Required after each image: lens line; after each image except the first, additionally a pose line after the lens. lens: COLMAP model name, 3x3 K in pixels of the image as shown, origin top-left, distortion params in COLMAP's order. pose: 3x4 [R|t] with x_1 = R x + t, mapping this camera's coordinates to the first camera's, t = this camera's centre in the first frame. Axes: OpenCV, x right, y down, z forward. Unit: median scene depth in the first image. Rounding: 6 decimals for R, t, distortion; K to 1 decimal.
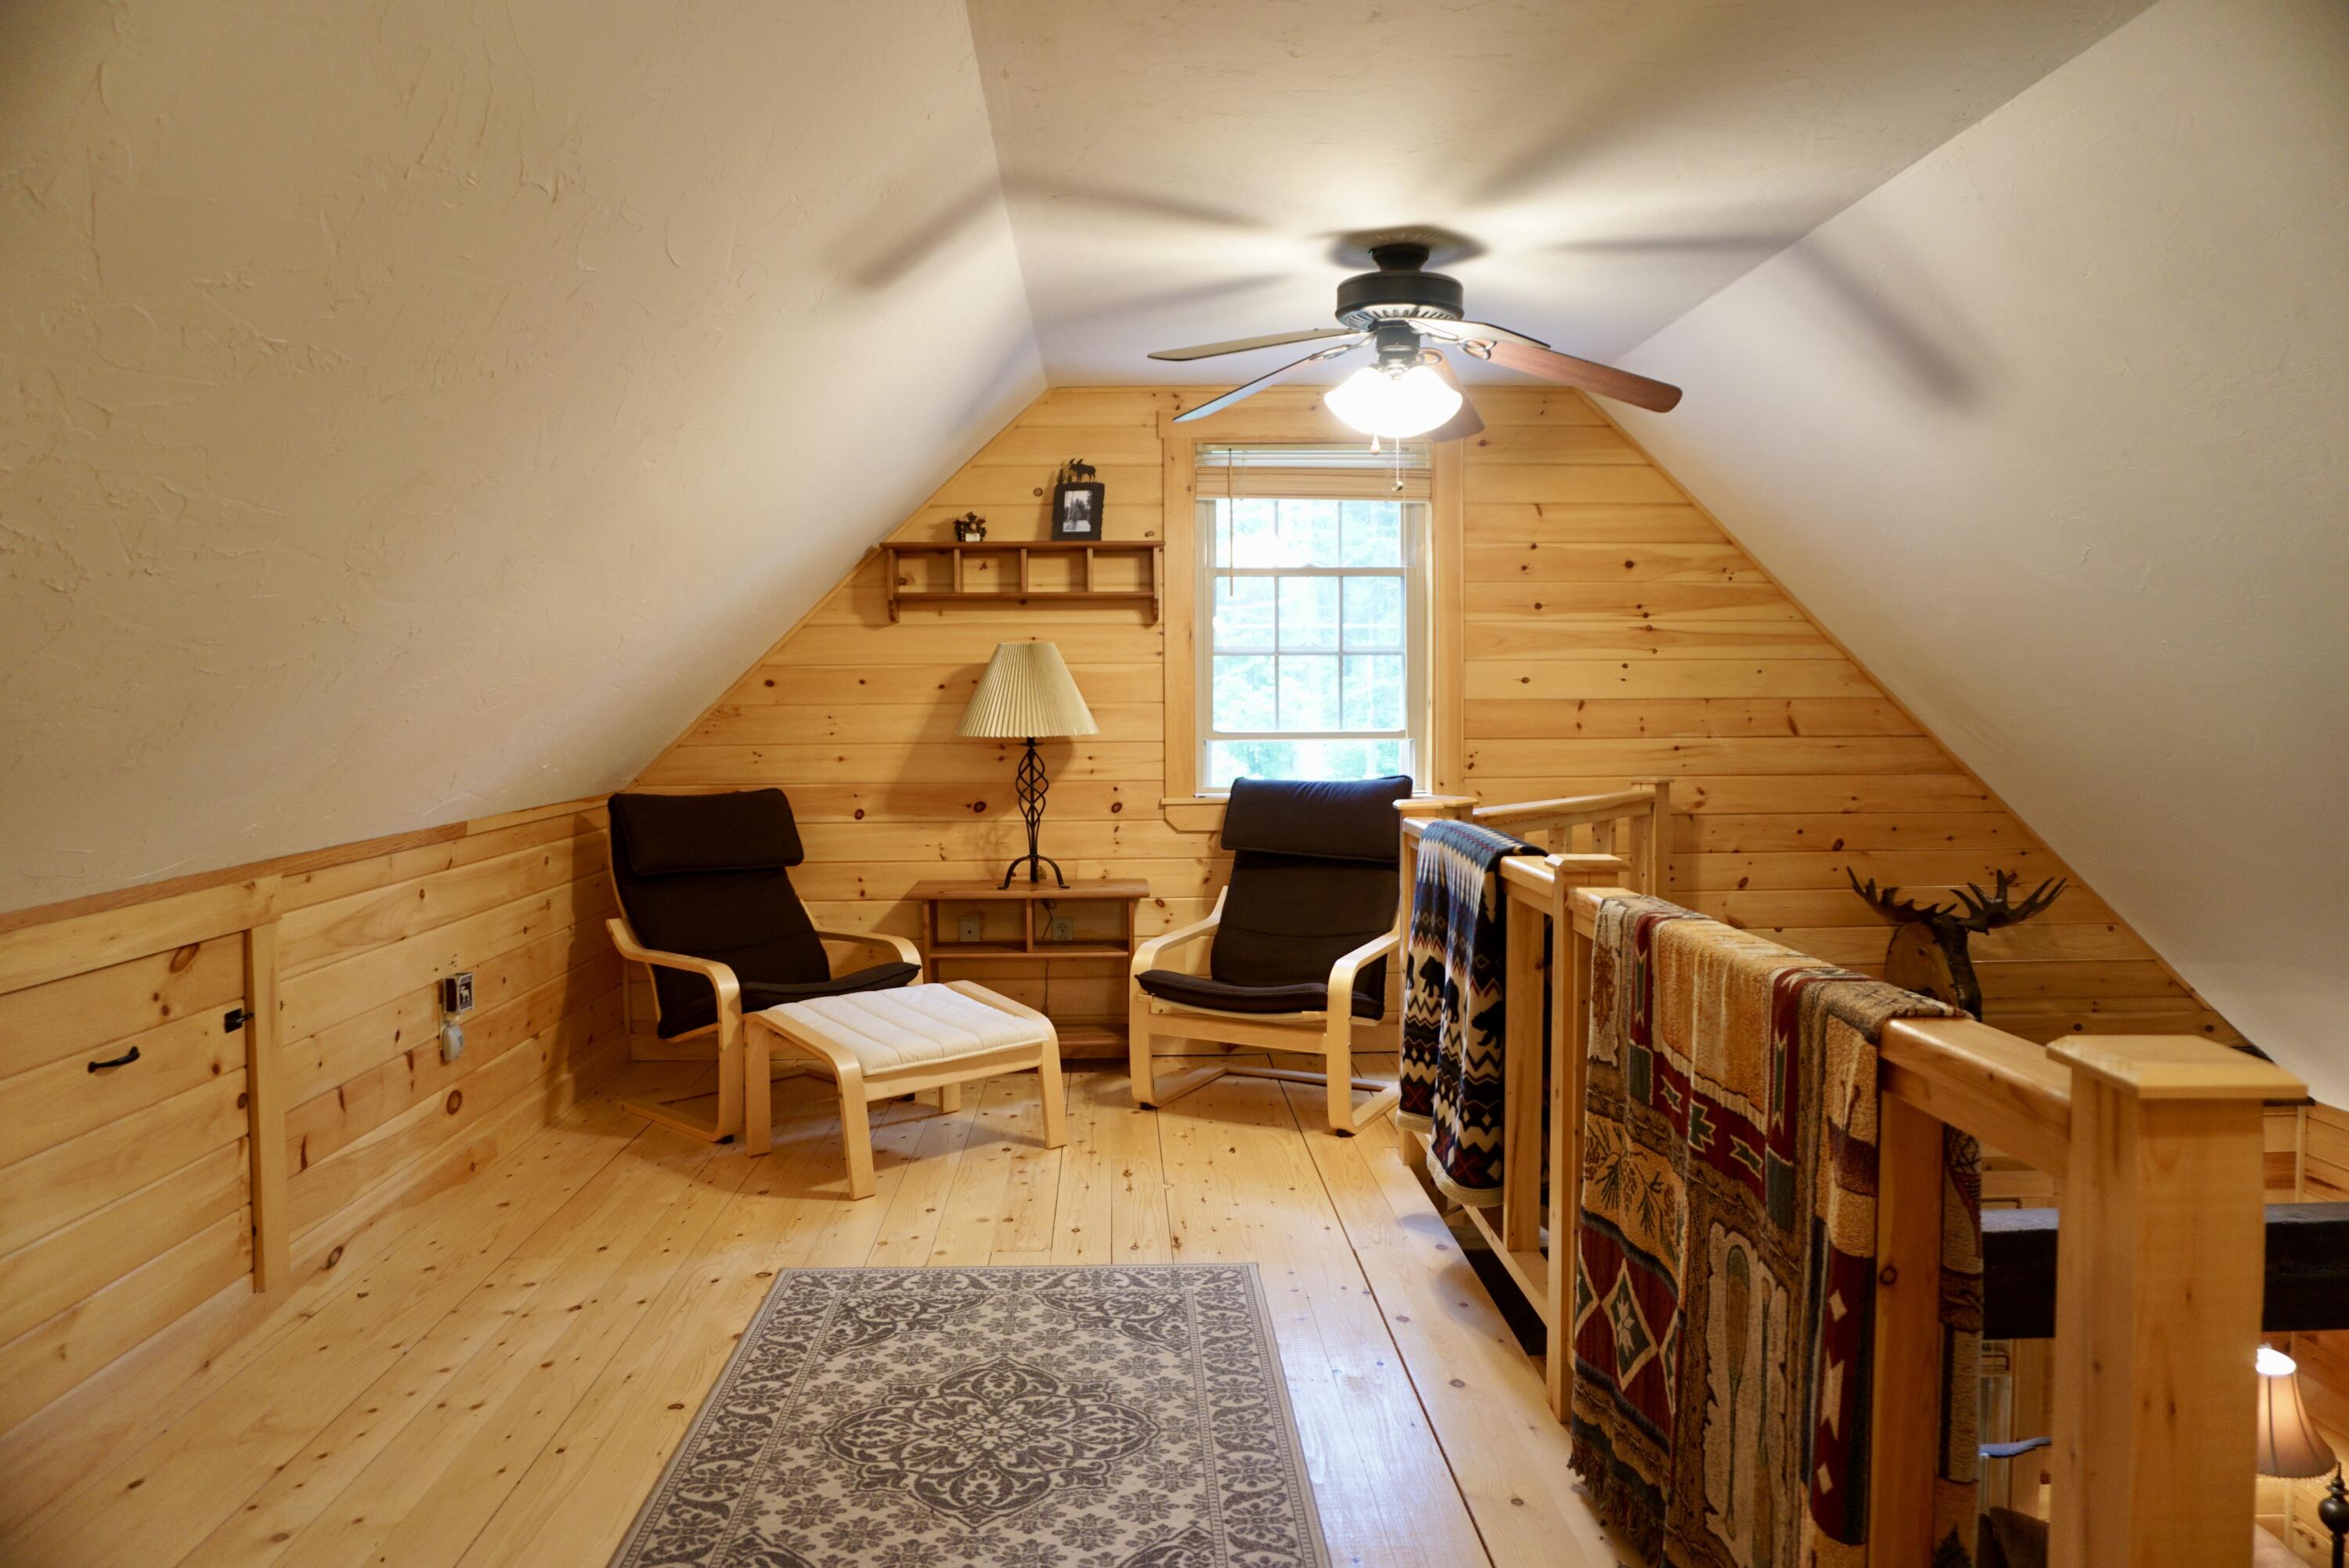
lens RADIAL K [[1547.8, 0, 1177.3], [0, 1547.8, 783.3], [0, 0, 1]] dist [0.003263, 0.001252]
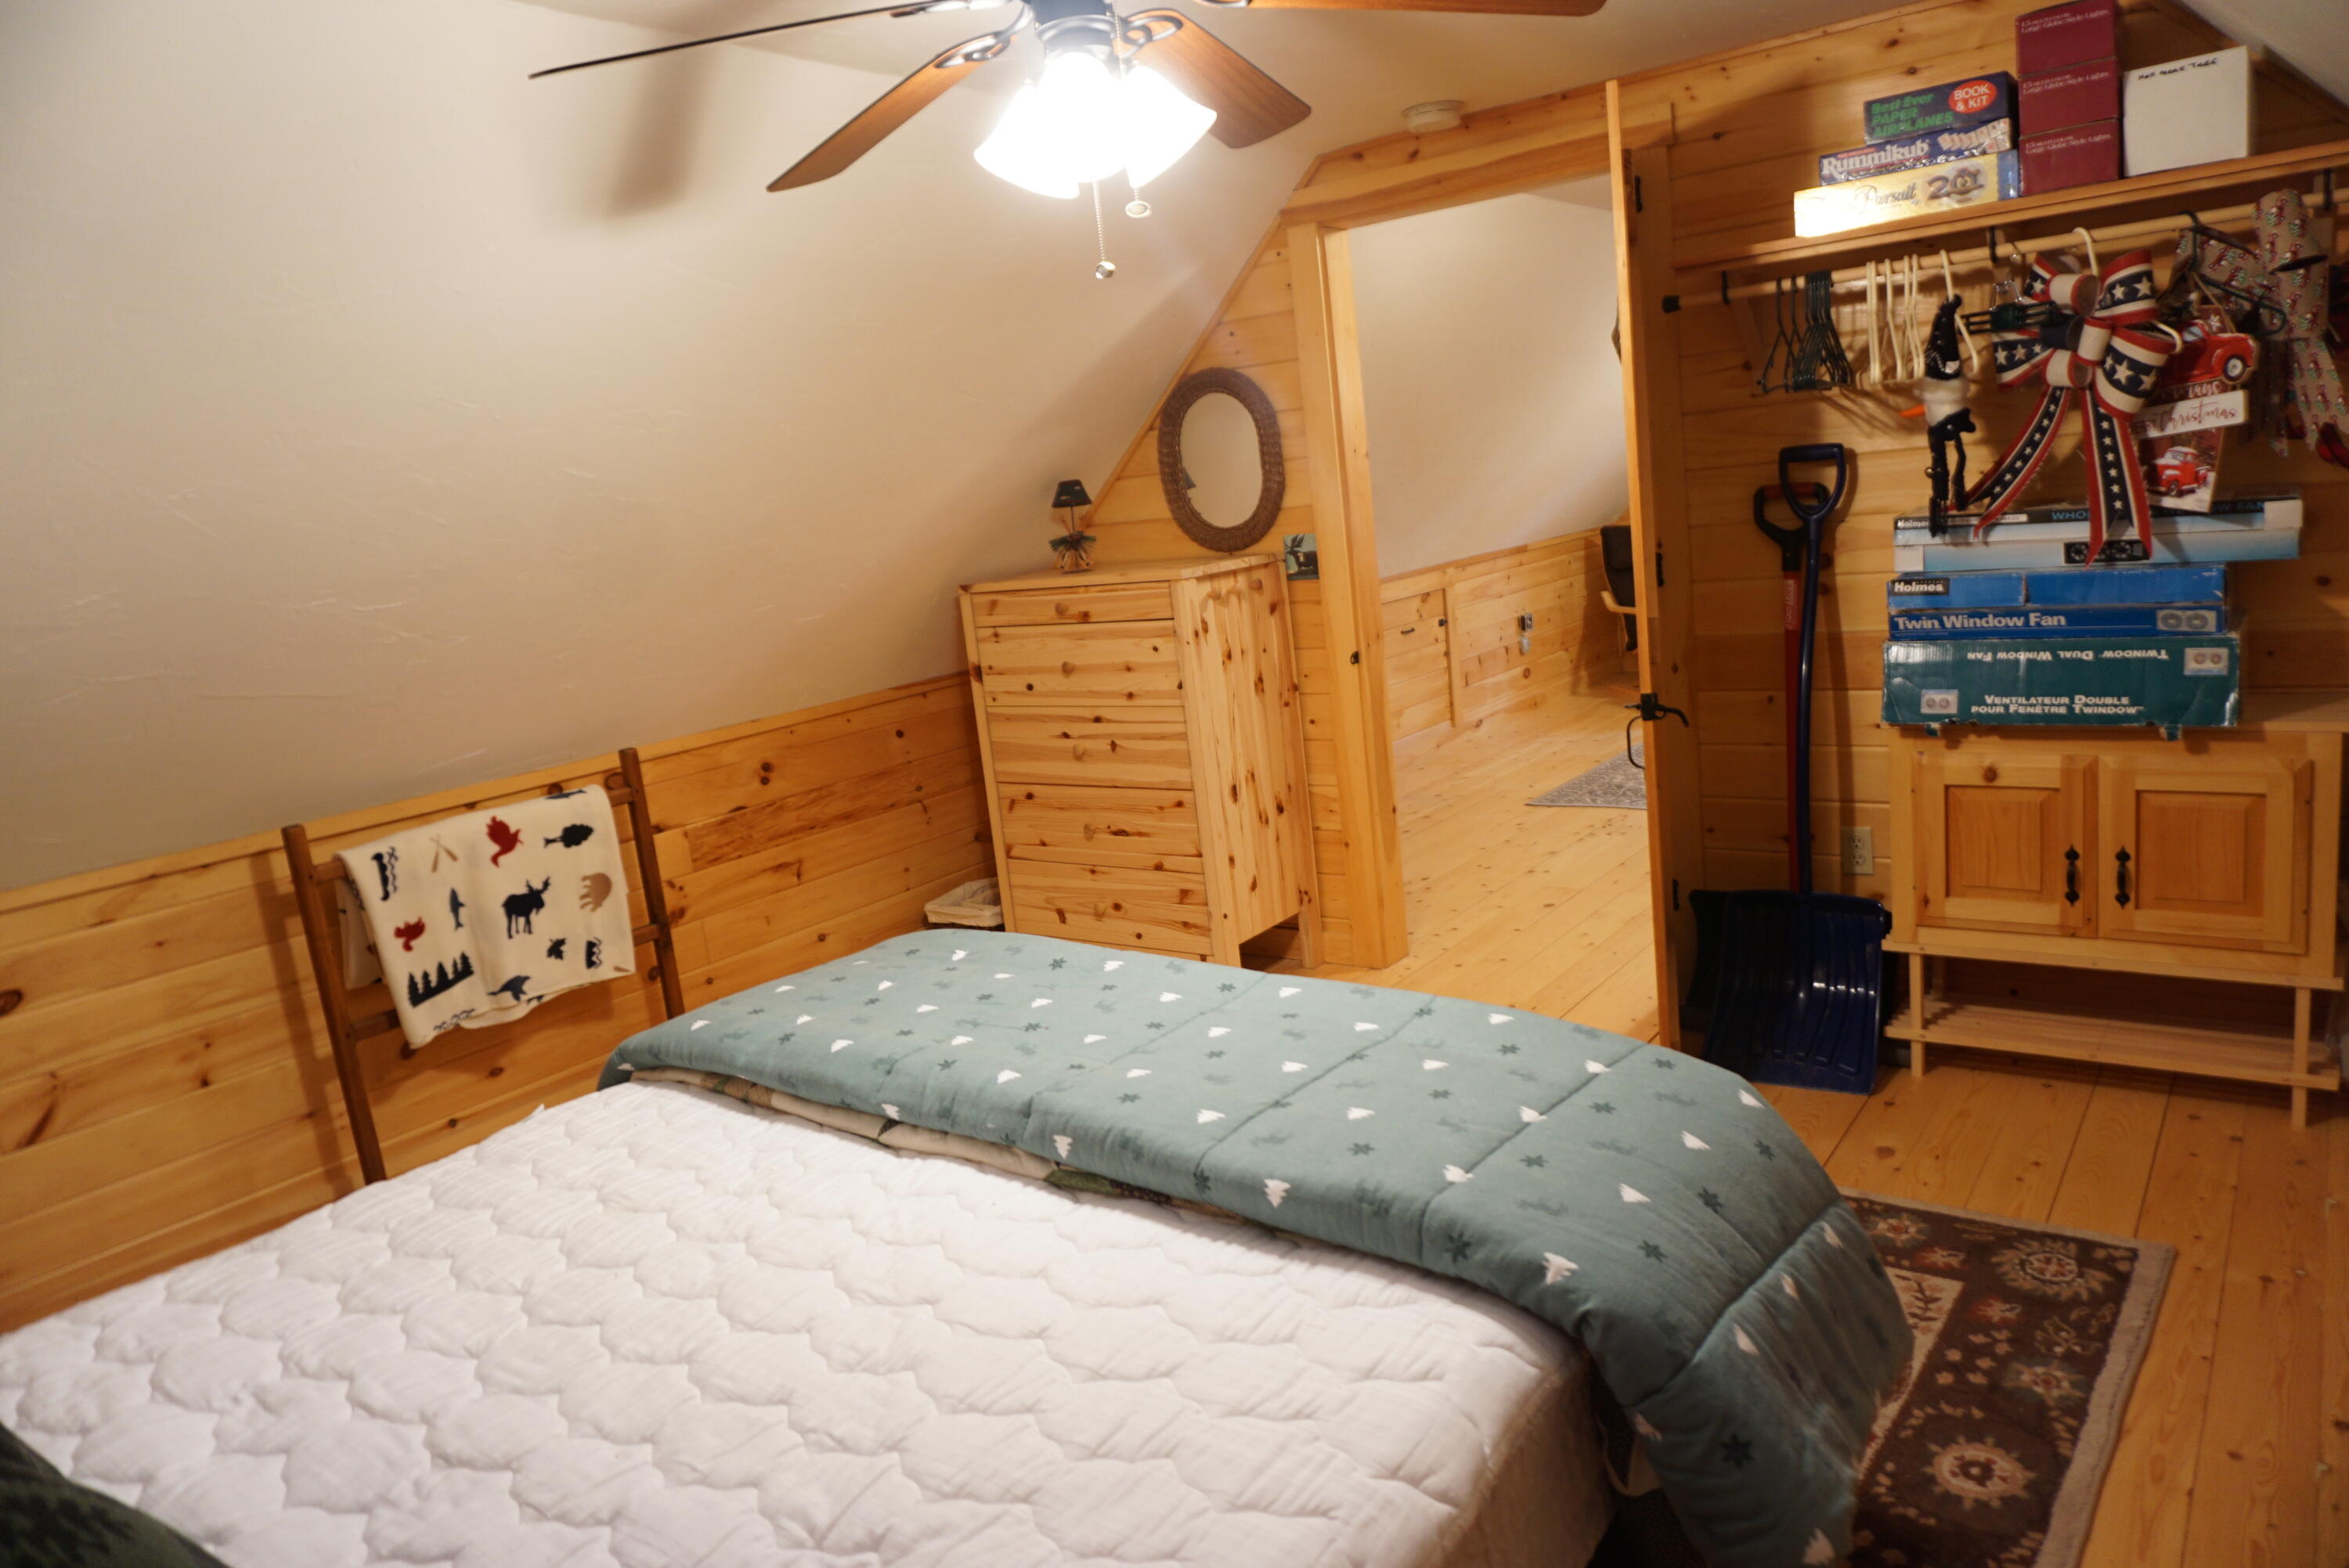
lens RADIAL K [[1547.8, 0, 1176.7], [0, 1547.8, 784.9], [0, 0, 1]] dist [0.003263, 0.001252]
pose [[0.769671, 0.045688, -0.636804, 0.579887], [0.066144, 0.986362, 0.150712, -0.001937], [0.635006, -0.158119, 0.756152, -1.042514]]
